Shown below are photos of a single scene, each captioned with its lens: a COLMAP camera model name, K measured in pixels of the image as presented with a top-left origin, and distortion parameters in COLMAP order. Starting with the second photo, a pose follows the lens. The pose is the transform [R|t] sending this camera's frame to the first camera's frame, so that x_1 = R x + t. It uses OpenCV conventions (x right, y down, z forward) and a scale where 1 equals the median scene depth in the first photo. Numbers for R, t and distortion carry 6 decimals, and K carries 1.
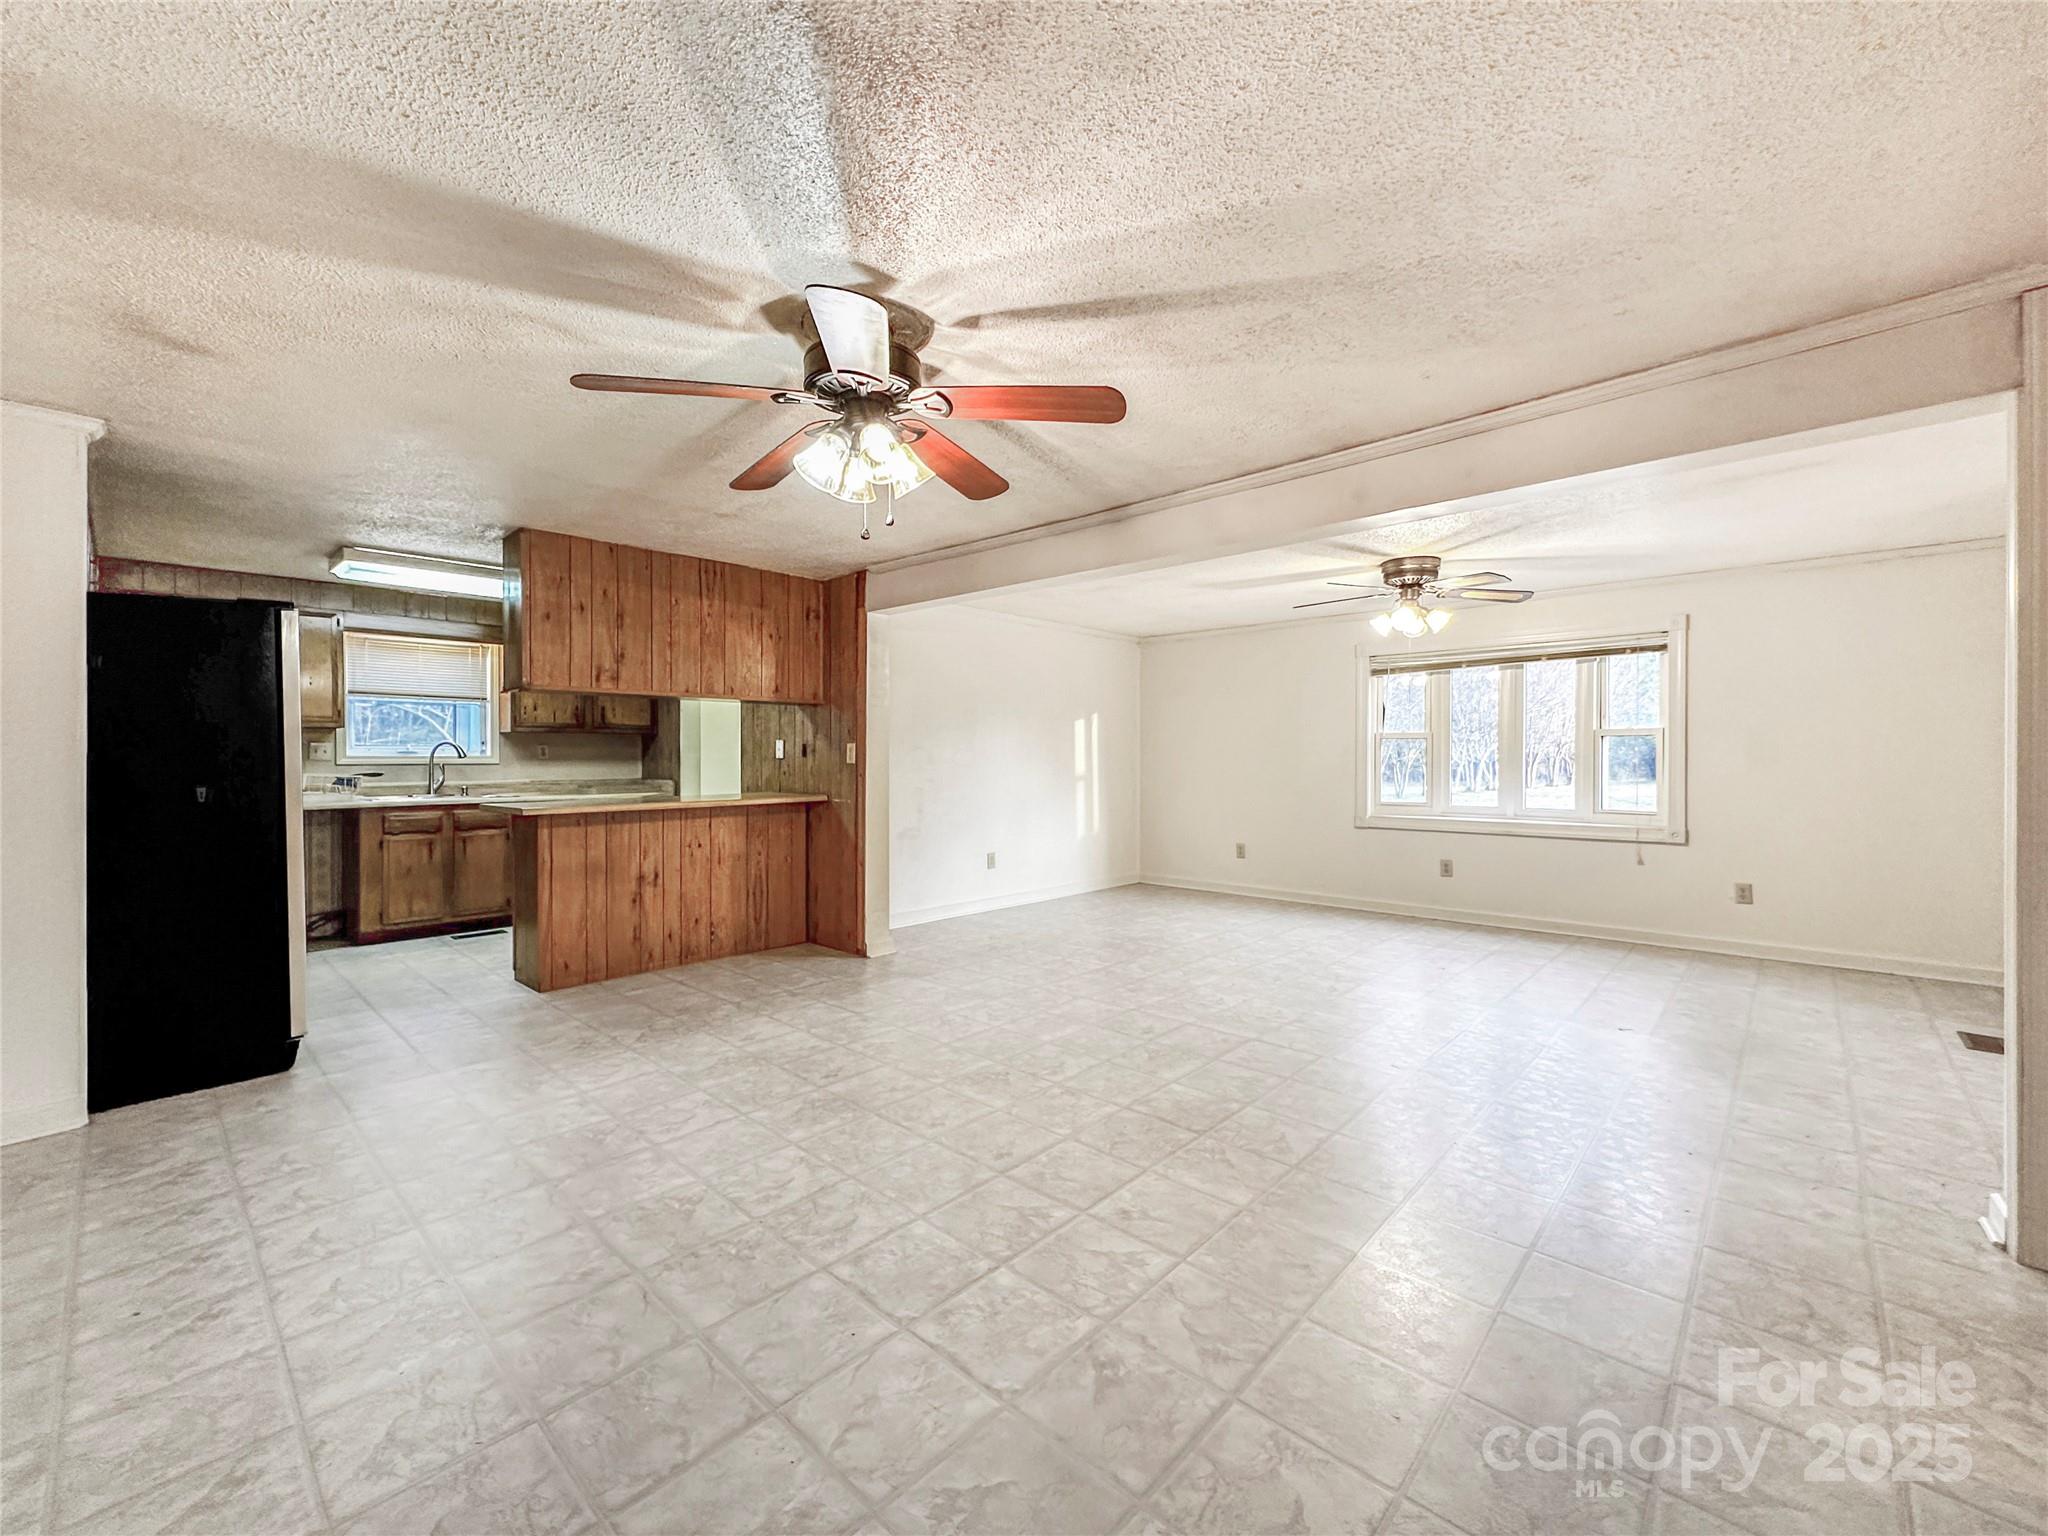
lens RADIAL K [[841.0, 0, 1018.7], [0, 841.0, 760.6], [0, 0, 1]] dist [-0.003228, 0.000024]
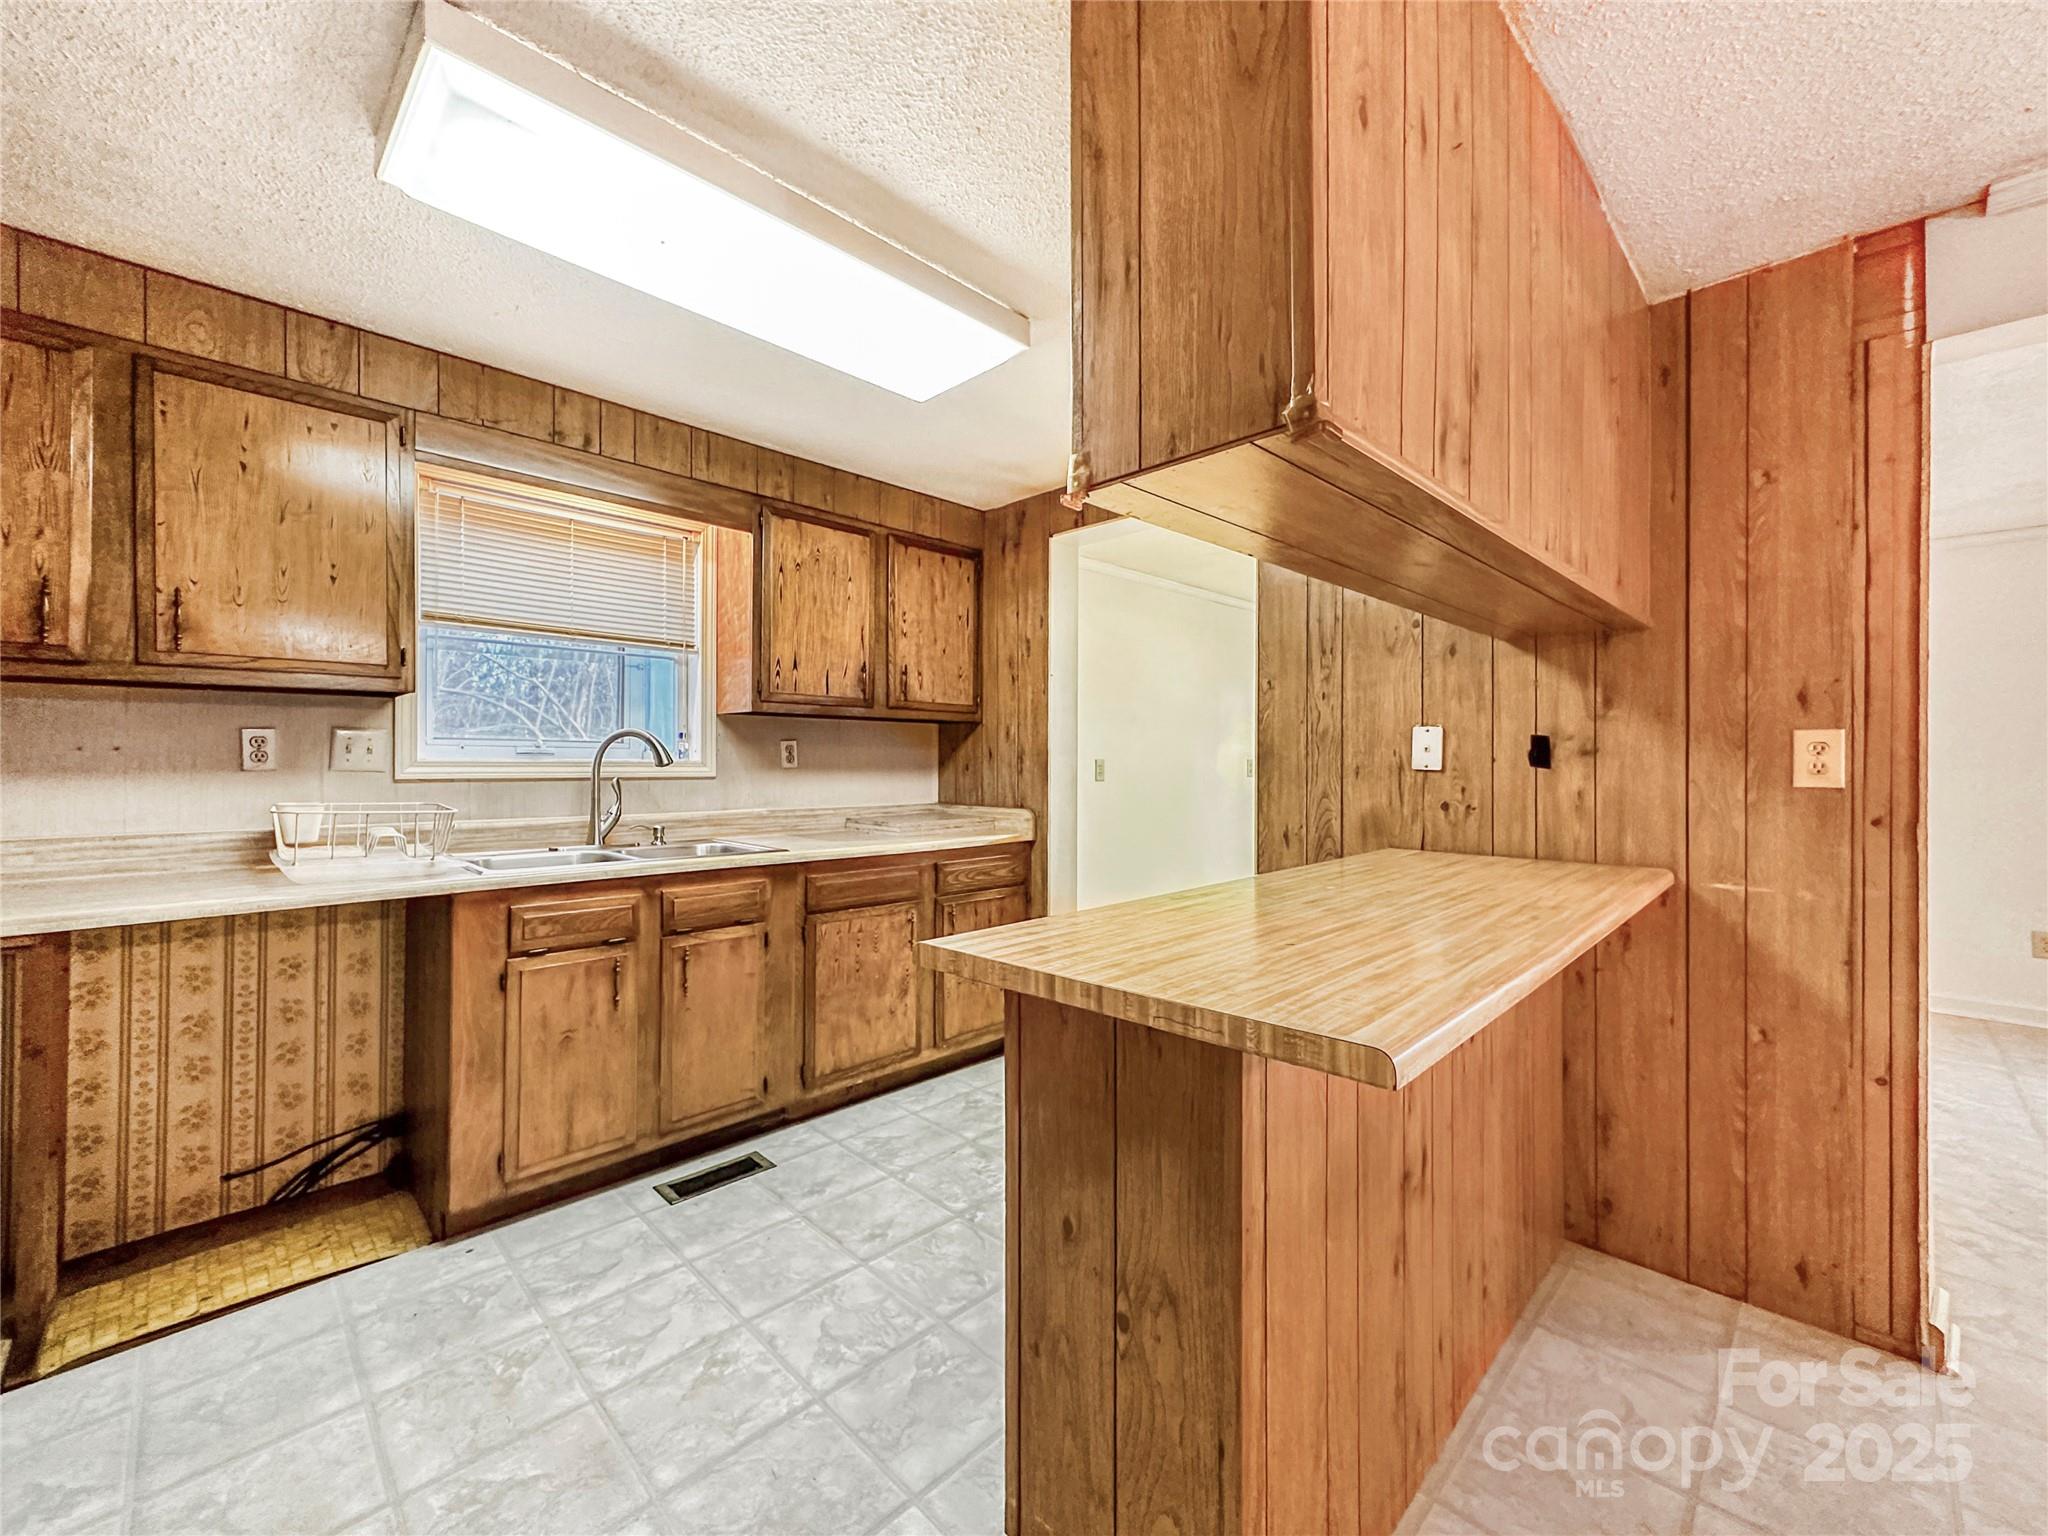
lens RADIAL K [[825.9, 0, 1026.3], [0, 825.9, 763.0], [0, 0, 1]] dist [0.001395, 0.000773]
pose [[0.999579, 0.003481, -0.028795, -0.732573], [-0.003625, 0.999981, -0.004948, -0.005542], [0.028777, 0.005050, 0.999573, 0.898714]]
